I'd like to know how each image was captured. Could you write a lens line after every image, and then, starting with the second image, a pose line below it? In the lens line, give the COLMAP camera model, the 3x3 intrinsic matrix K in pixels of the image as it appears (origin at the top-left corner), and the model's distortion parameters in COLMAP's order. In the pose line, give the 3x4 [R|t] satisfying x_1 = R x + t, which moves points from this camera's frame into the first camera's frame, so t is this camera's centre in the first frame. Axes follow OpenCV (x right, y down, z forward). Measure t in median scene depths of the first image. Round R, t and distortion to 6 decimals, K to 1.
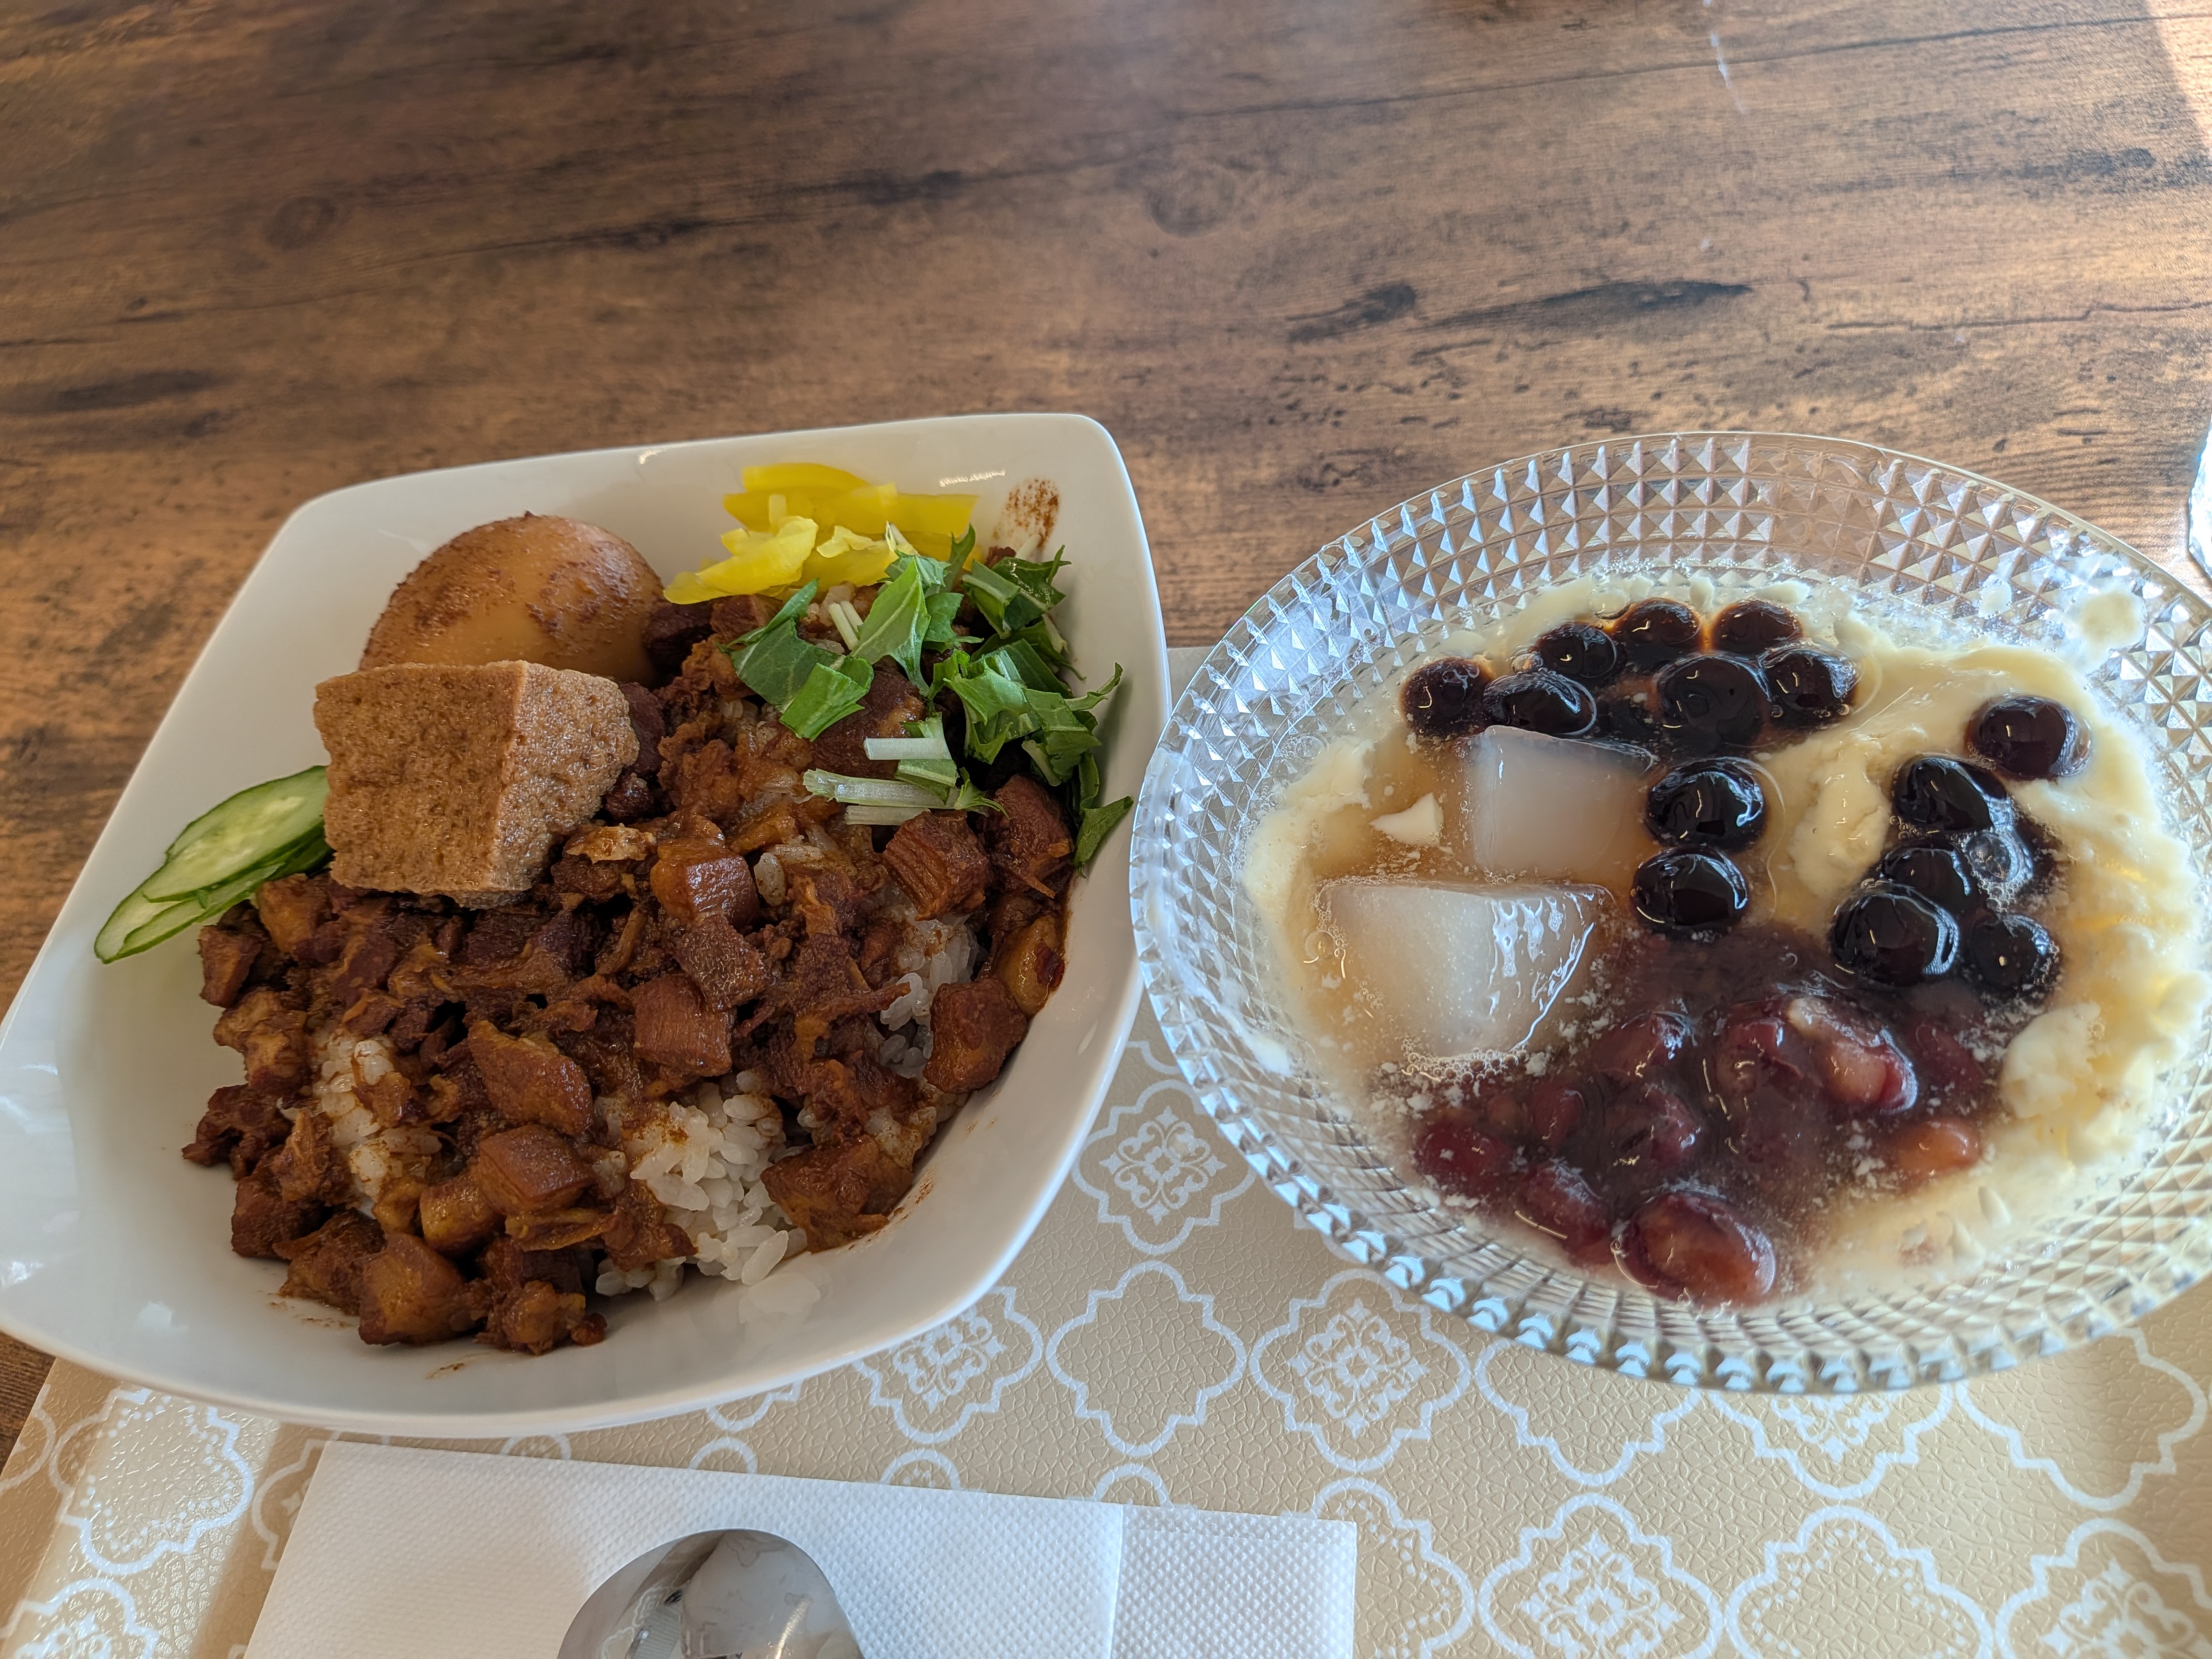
lens RADIAL K [[1760.7, 0, 1102.2], [0, 1760.7, 825.6], [0, 0, 1]] dist [0.074286, -0.079478]
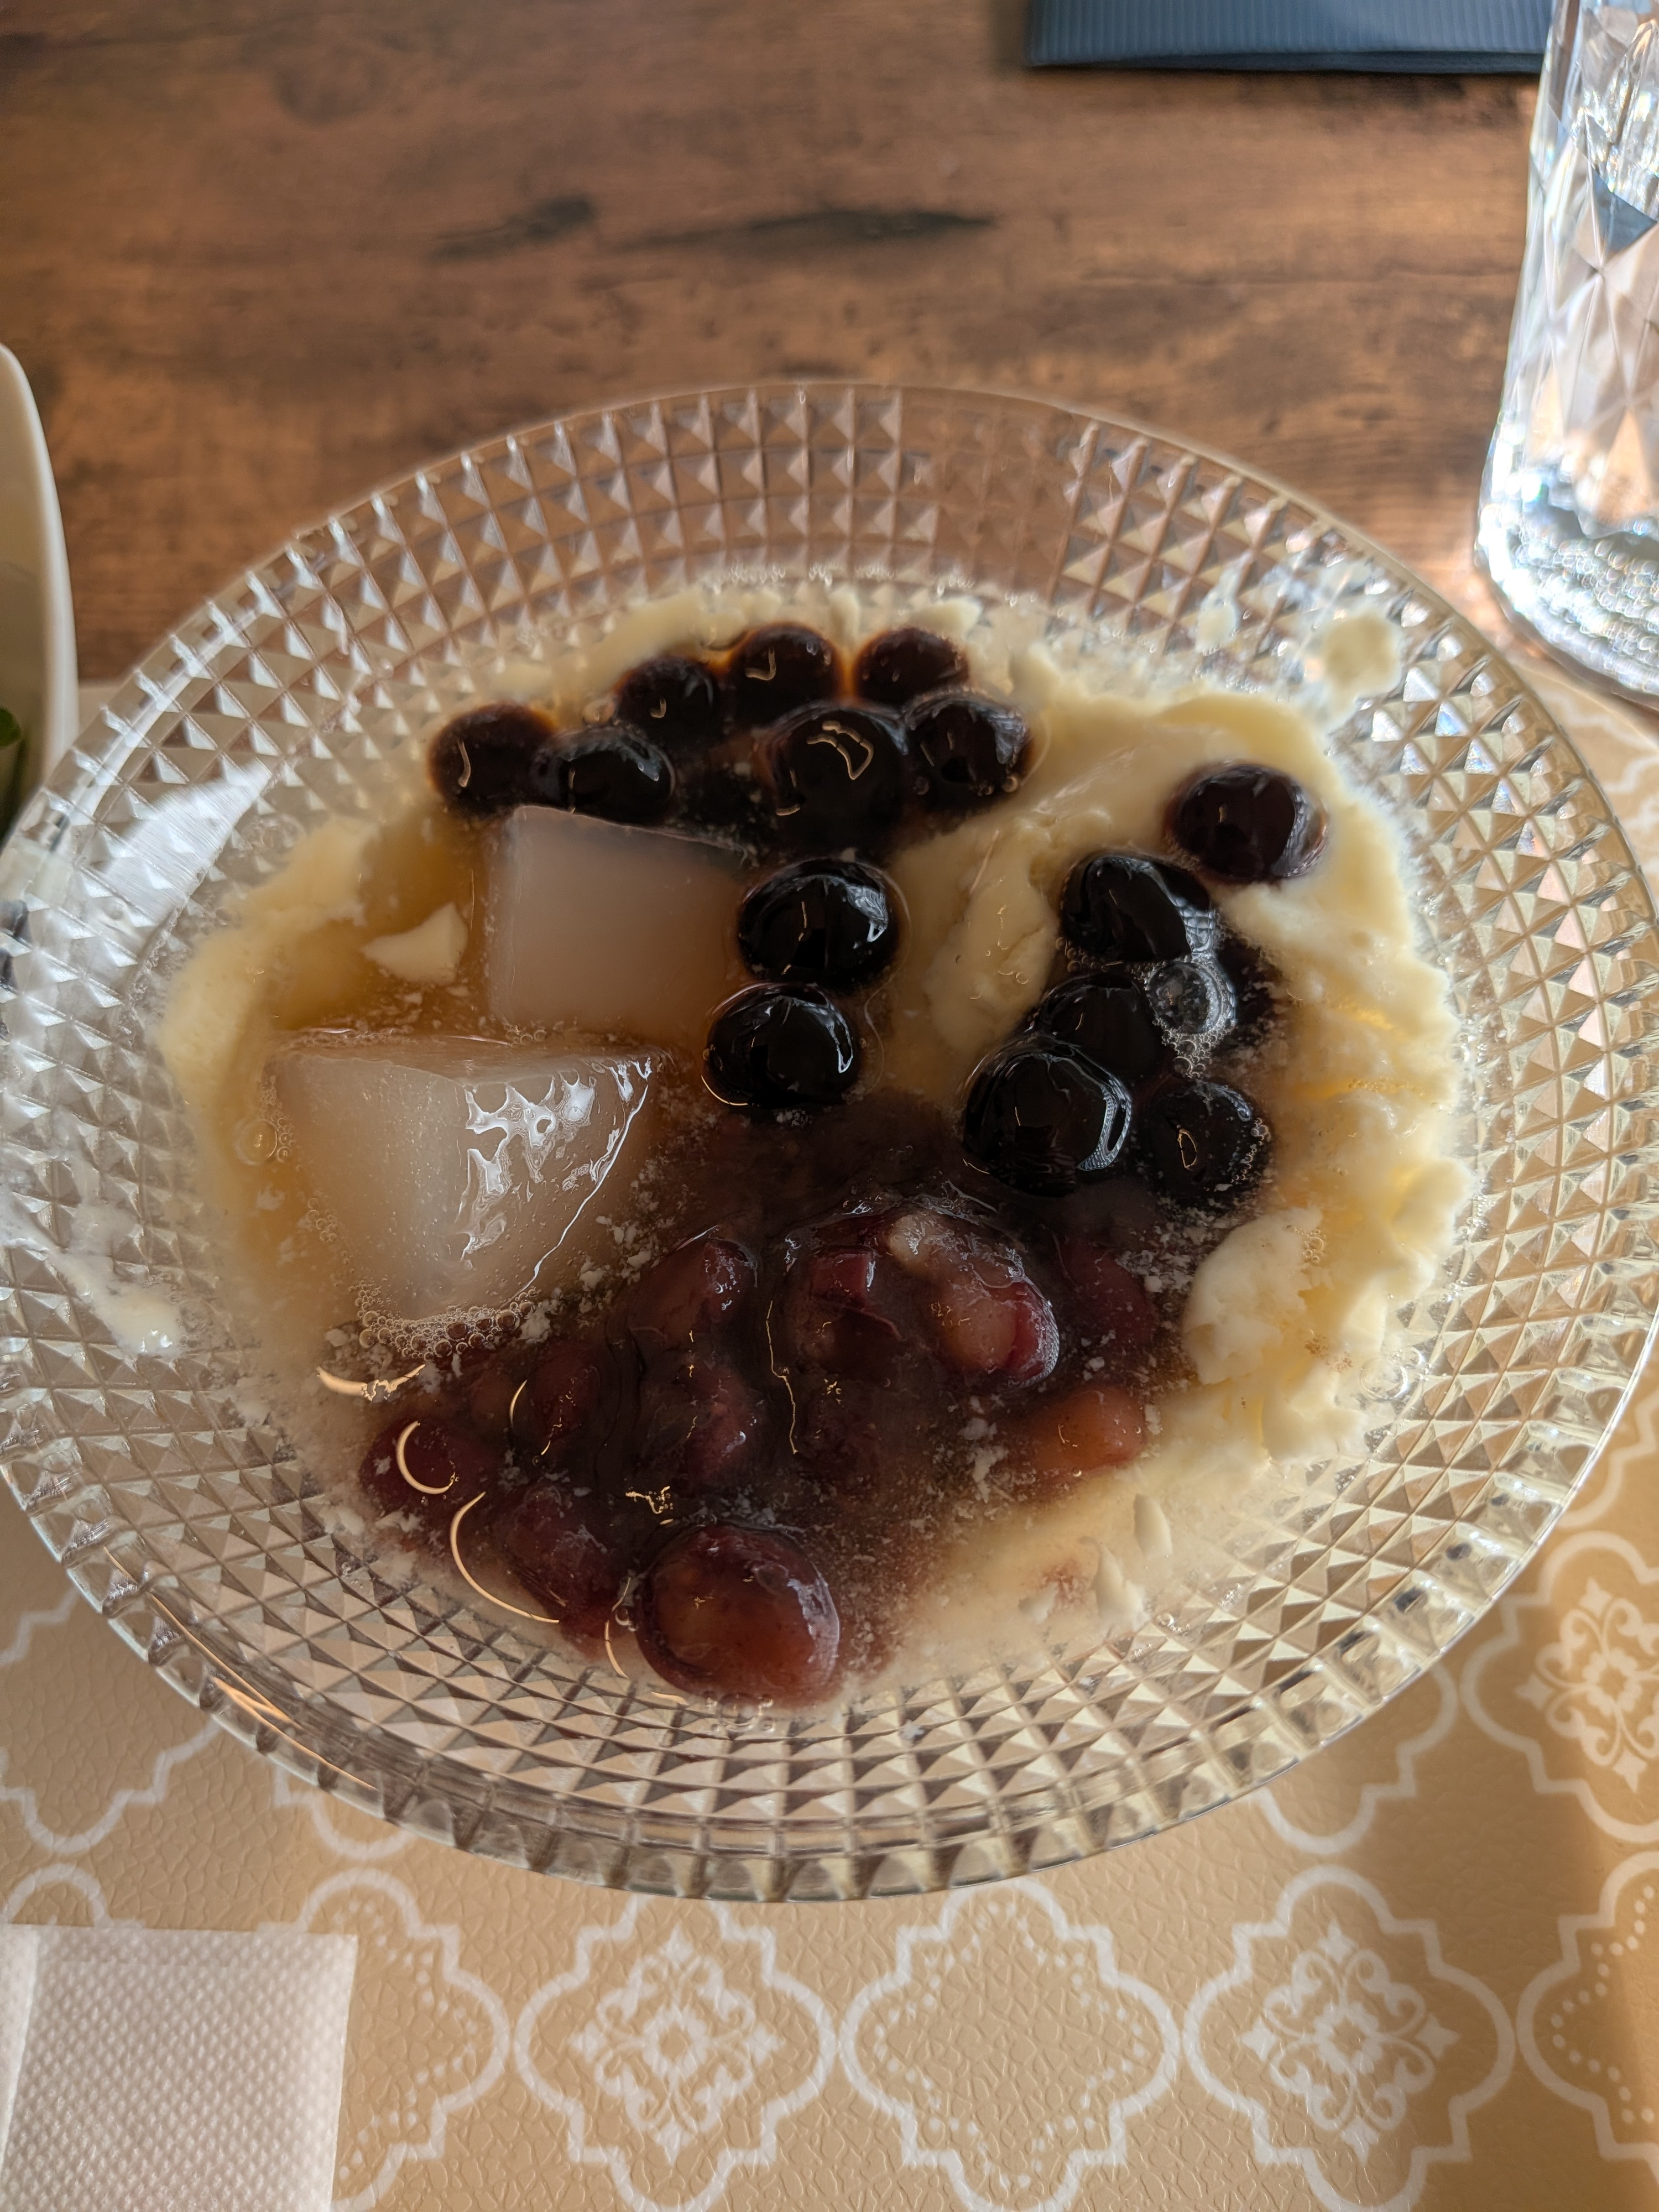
lens RADIAL K [[1760.7, 0, 825.8], [0, 1760.7, 1018.2], [0, 0, 1]] dist [0.074286, -0.079478]
pose [[0.987569, -0.025451, 0.155115, 0.230276], [0.011024, 0.995589, 0.093173, -0.037723], [-0.156802, -0.090304, 0.983493, 0.308278]]
